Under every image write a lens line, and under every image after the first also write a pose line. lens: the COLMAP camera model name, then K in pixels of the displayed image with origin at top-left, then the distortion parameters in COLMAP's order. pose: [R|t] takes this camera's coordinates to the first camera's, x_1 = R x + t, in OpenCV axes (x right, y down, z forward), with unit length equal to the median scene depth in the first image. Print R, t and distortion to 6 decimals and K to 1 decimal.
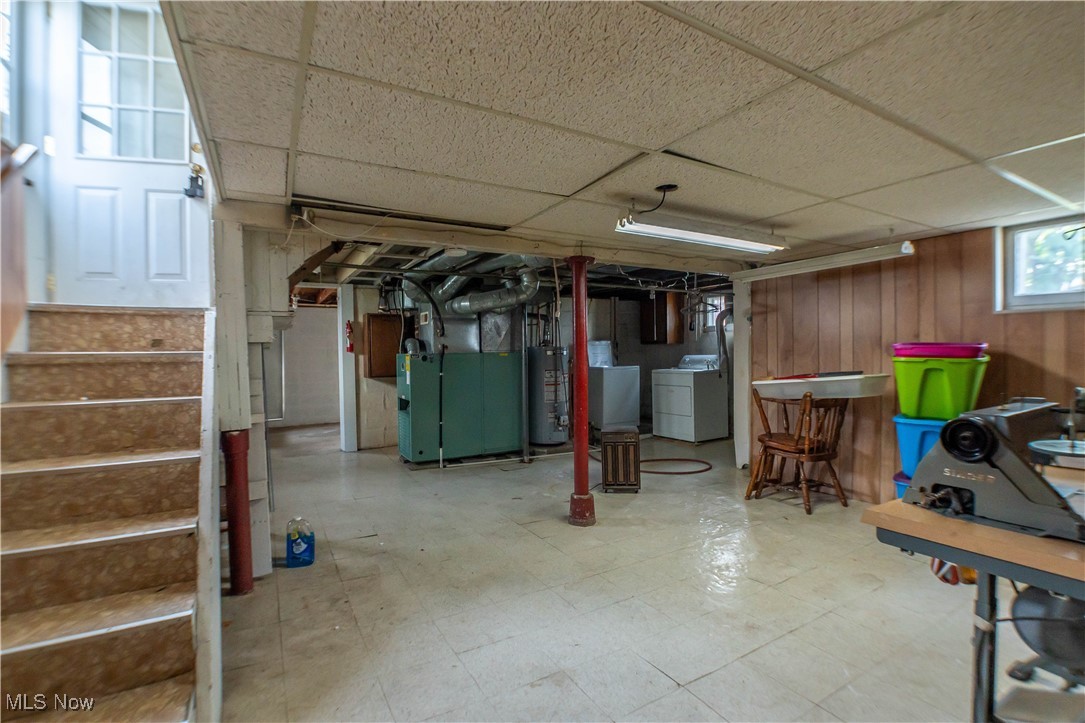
lens RADIAL K [[490.0, 0, 539.8], [0, 490.0, 361.2], [0, 0, 1]] dist [-0.035912, 0.000853]
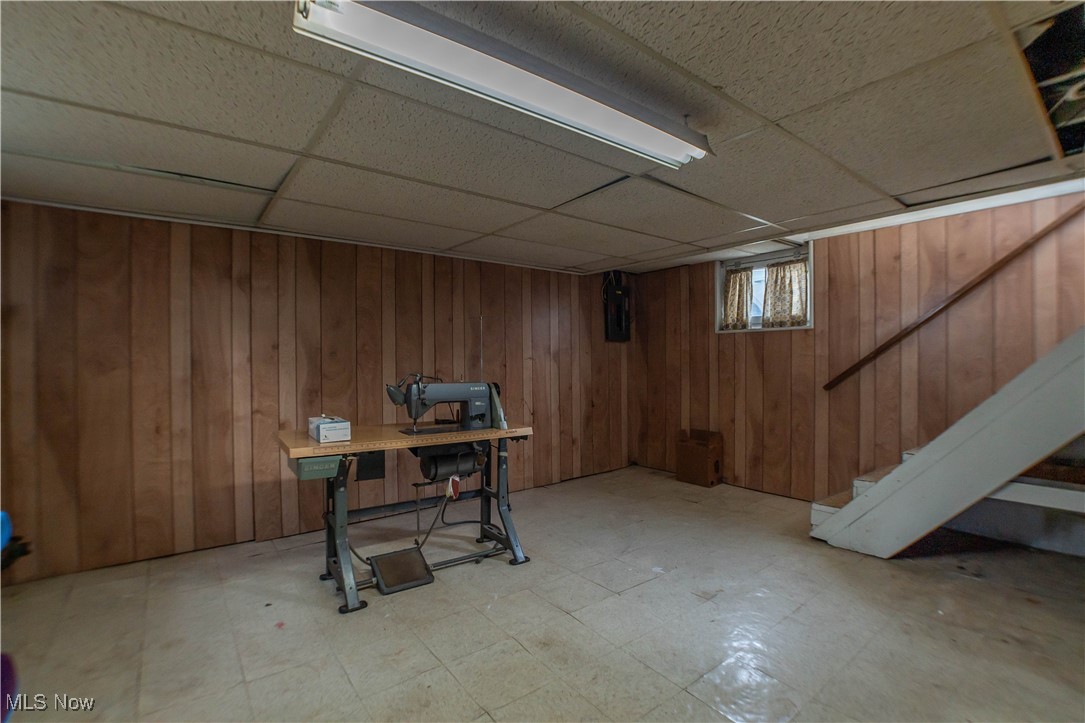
lens RADIAL K [[490.0, 0, 543.2], [0, 490.0, 363.8], [0, 0, 1]] dist [-0.035912, 0.000853]
pose [[-0.989501, 0.020766, -0.143030, 0.534069], [0.018267, 0.999657, 0.018762, -0.010110], [0.143370, 0.015952, -0.989541, 1.811560]]
